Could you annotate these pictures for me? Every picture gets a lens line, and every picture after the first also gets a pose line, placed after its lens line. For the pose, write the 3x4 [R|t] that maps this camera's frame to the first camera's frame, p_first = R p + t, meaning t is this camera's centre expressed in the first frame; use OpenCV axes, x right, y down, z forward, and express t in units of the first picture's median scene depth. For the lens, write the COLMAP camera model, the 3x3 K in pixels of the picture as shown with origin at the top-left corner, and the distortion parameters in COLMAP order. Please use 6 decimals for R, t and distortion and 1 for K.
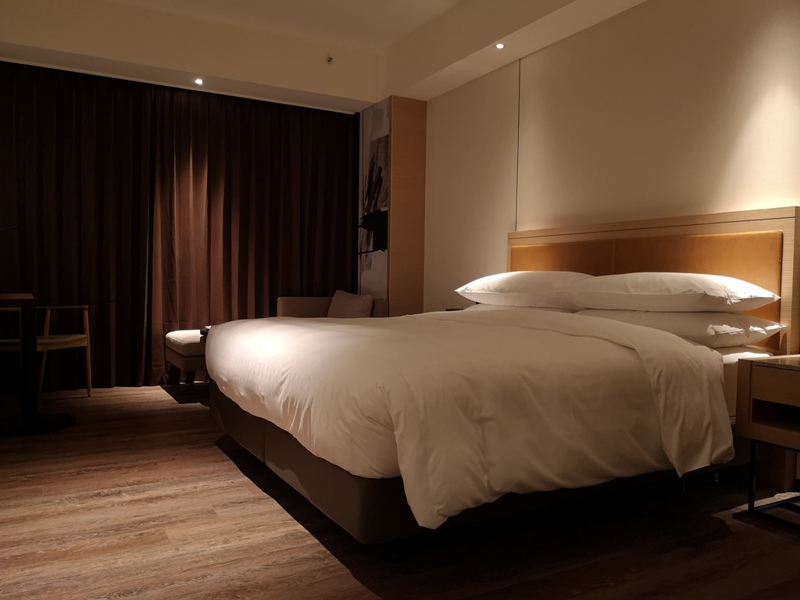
lens RADIAL K [[631.1, 0, 396.1], [0, 631.1, 304.7], [0, 0, 1]] dist [0.039056, -0.059673]
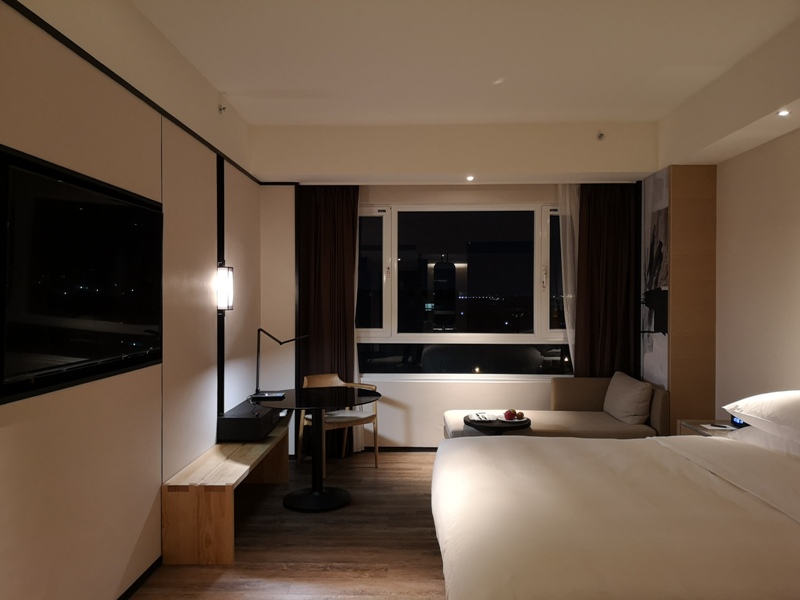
lens RADIAL K [[631.1, 0, 397.6], [0, 631.1, 300.6], [0, 0, 1]] dist [0.039056, -0.059673]
pose [[0.860949, -0.011508, -0.508561, 0.216149], [-0.007032, 0.999379, -0.034519, -0.189342], [0.508643, 0.033296, 0.860334, 0.047293]]
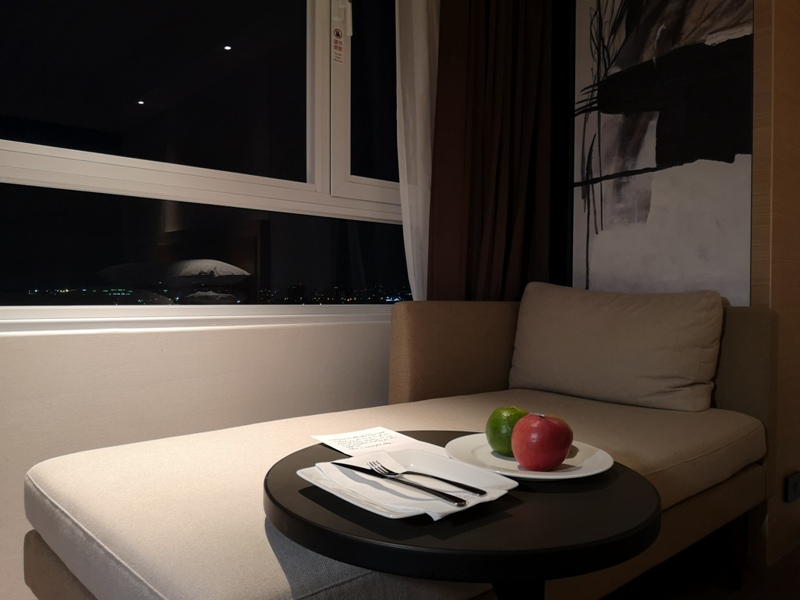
lens RADIAL K [[631.1, 0, 397.3], [0, 631.1, 307.0], [0, 0, 1]] dist [0.039056, -0.059673]
pose [[0.976632, -0.016867, 0.214256, -0.502599], [0.020256, 0.999702, -0.013634, -0.011242], [-0.213962, 0.017656, 0.976682, 1.351001]]
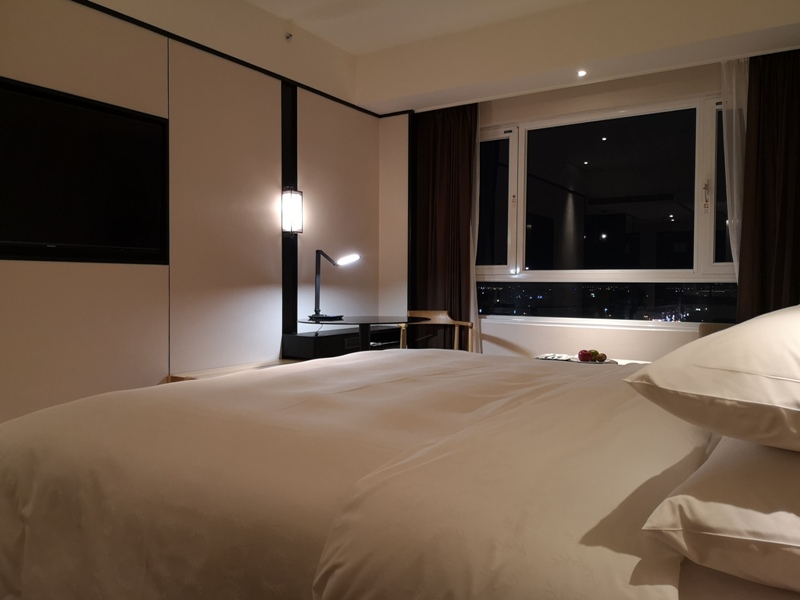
lens RADIAL K [[631.1, 0, 392.6], [0, 631.1, 301.7], [0, 0, 1]] dist [0.039056, -0.059673]
pose [[0.457111, 0.018140, -0.889225, 0.614714], [-0.035812, 0.999357, 0.001977, -0.053078], [0.888688, 0.030941, 0.457466, 0.663034]]
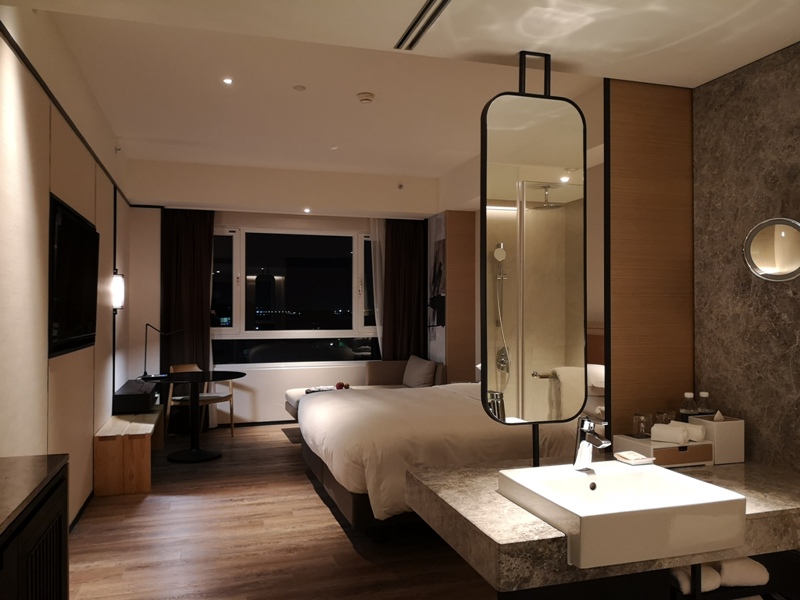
lens RADIAL K [[631.1, 0, 400.8], [0, 631.1, 300.7], [0, 0, 1]] dist [0.039056, -0.059673]
pose [[0.978464, -0.019175, -0.205525, 0.310245], [0.007584, 0.998343, -0.057036, -0.124601], [0.206278, 0.054249, 0.976988, -0.552286]]
